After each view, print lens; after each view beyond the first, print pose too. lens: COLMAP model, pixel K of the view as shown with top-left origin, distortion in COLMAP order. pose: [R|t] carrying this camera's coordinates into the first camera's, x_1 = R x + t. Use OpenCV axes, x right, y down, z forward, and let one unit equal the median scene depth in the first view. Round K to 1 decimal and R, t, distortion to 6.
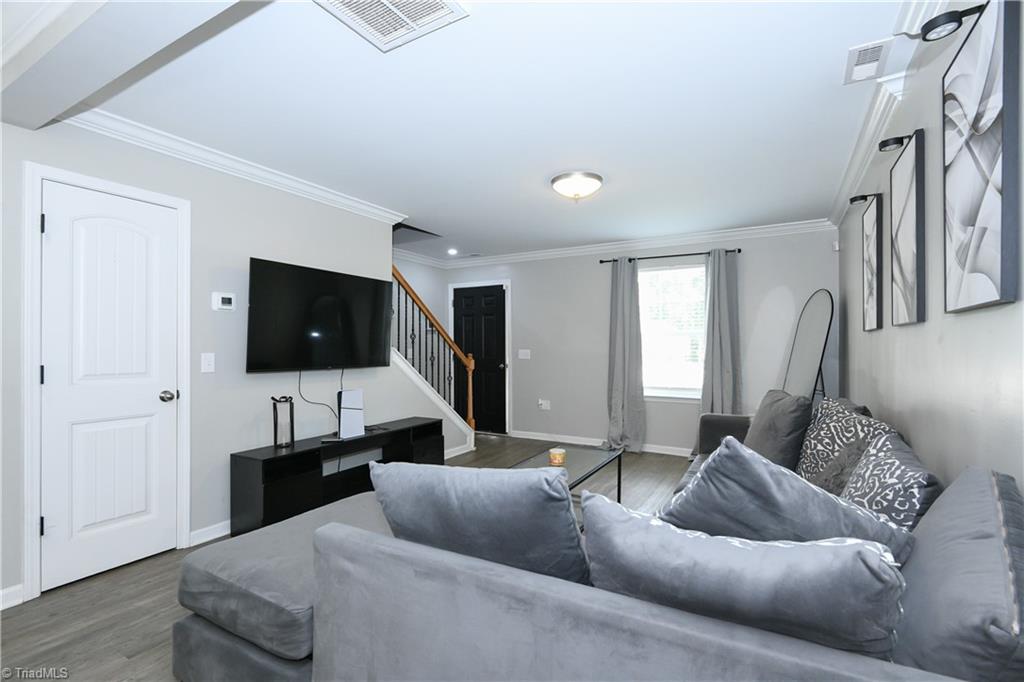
lens RADIAL K [[469.6, 0, 516.8], [0, 469.6, 343.5], [0, 0, 1]] dist [-0.001791, -0.000377]
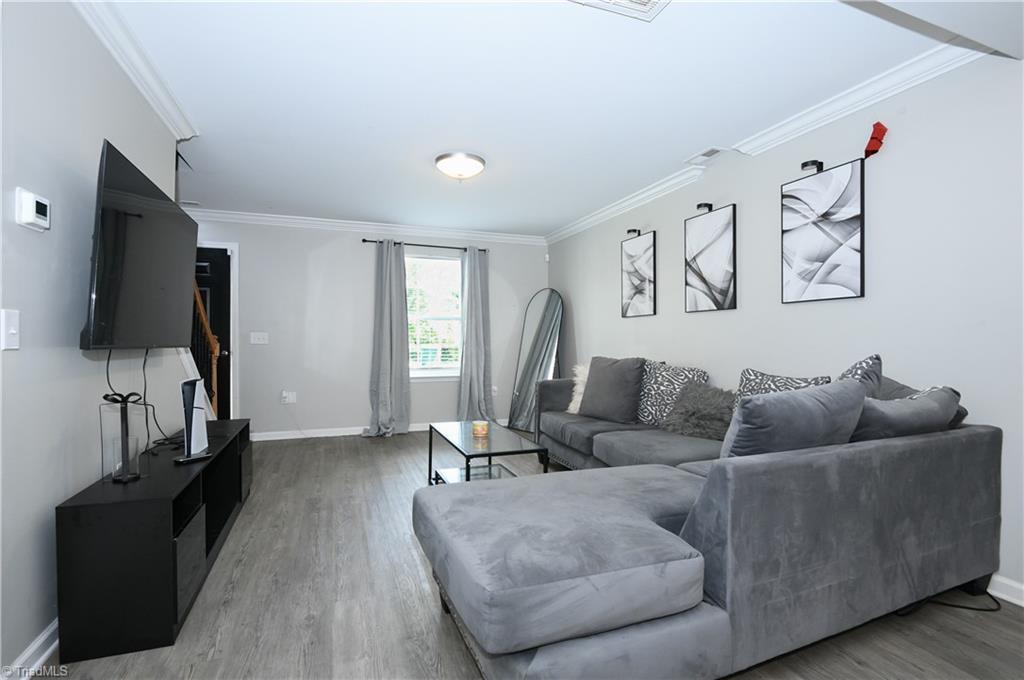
lens RADIAL K [[469.6, 0, 518.1], [0, 469.6, 343.2], [0, 0, 1]] dist [-0.001791, -0.000377]
pose [[0.649132, -0.003183, 0.760669, -0.372666], [-0.005626, 0.999944, 0.008985, 0.026026], [-0.760655, -0.010112, 0.649078, 0.153272]]
